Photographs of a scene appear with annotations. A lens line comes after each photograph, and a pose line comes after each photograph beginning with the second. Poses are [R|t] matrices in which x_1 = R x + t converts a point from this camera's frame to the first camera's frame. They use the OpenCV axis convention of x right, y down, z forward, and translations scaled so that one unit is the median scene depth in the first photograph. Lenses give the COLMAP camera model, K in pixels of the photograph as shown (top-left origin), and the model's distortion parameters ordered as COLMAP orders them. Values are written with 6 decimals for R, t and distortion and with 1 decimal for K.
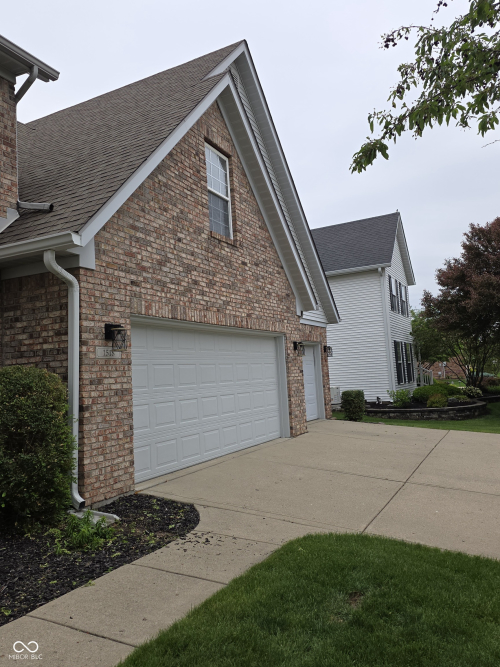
lens RADIAL K [[563.2, 0, 253.3], [0, 563.2, 333.1], [0, 0, 1]] dist [0.125025, -0.003172]
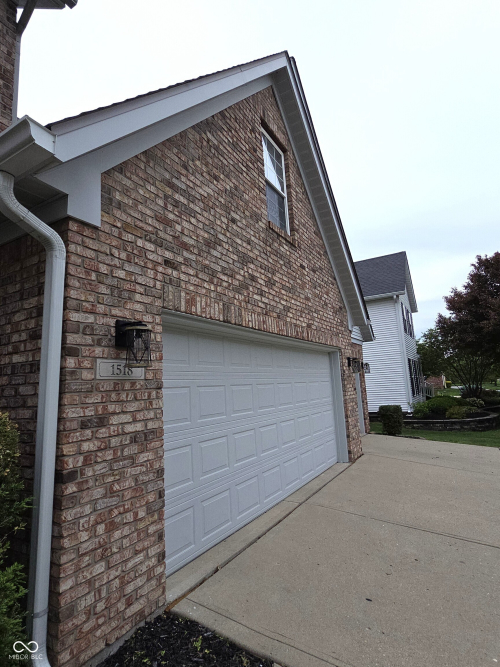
lens RADIAL K [[365.7, 0, 247.3], [0, 365.7, 334.0], [0, 0, 1]] dist [0.002111, -0.001679]
pose [[0.998724, -0.005275, -0.050218, -0.090328], [0.002244, 0.998183, -0.060207, 0.017600], [0.050445, 0.060017, 0.996922, 0.534690]]
